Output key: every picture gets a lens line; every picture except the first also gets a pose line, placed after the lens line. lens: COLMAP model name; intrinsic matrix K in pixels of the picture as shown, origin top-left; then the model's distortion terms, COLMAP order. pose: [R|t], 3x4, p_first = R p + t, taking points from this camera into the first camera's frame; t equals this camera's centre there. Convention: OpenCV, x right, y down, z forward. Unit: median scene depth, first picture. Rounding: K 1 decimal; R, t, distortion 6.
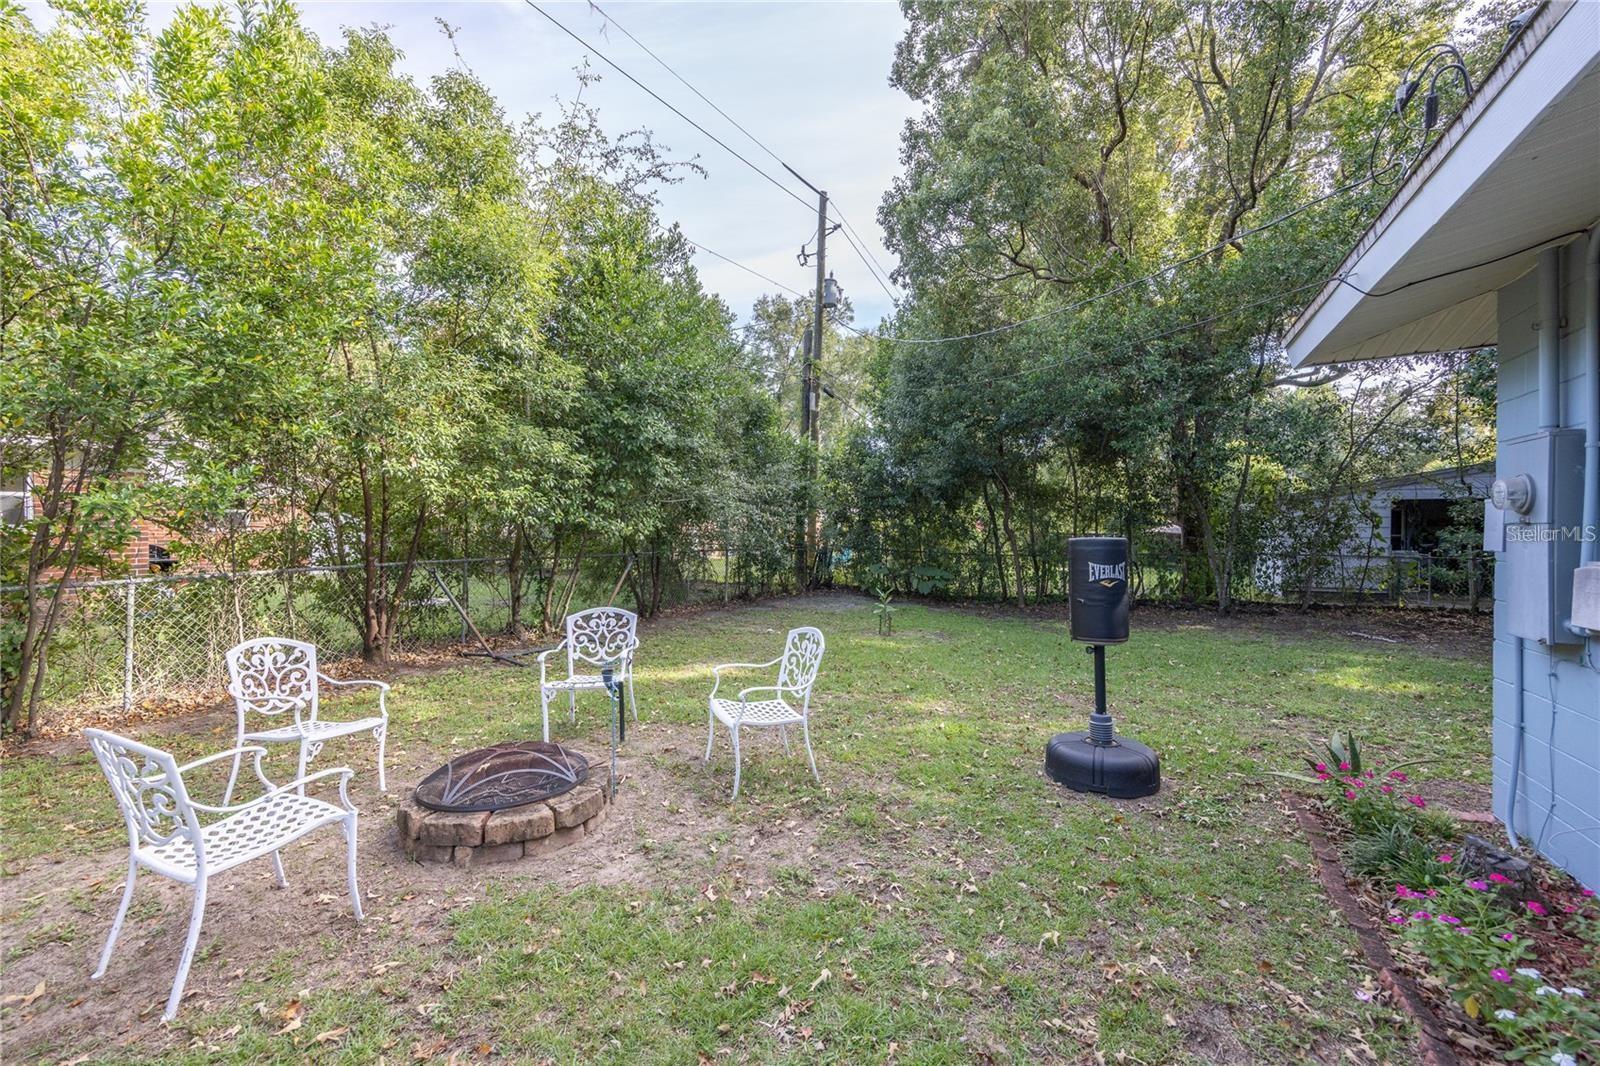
lens RADIAL K [[672.9, 0, 824.5], [0, 672.9, 541.1], [0, 0, 1]] dist [-0.001320, 0.000028]
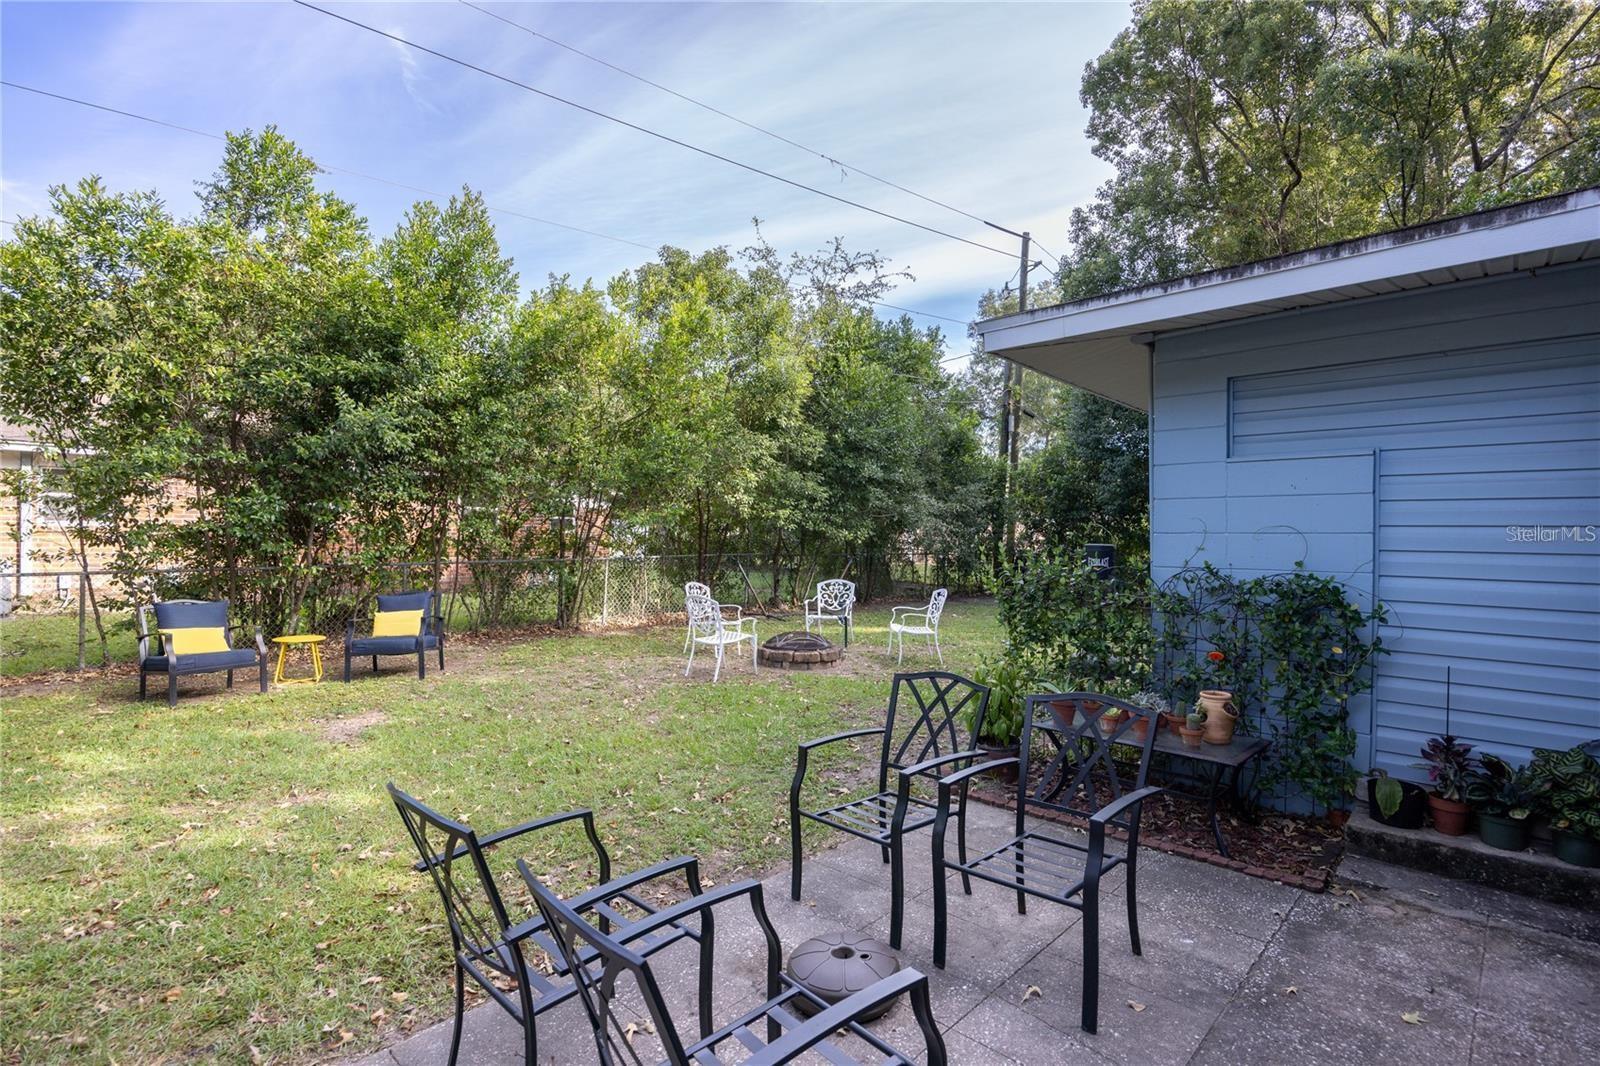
lens RADIAL K [[768.1, 0, 799.7], [0, 768.1, 535.5], [0, 0, 1]] dist [-0.019354, 0.000910]
pose [[0.940375, 0.015002, -0.339809, 0.198180], [-0.022386, 0.999591, -0.017818, 0.016077], [0.339403, 0.024363, 0.940325, -0.702736]]
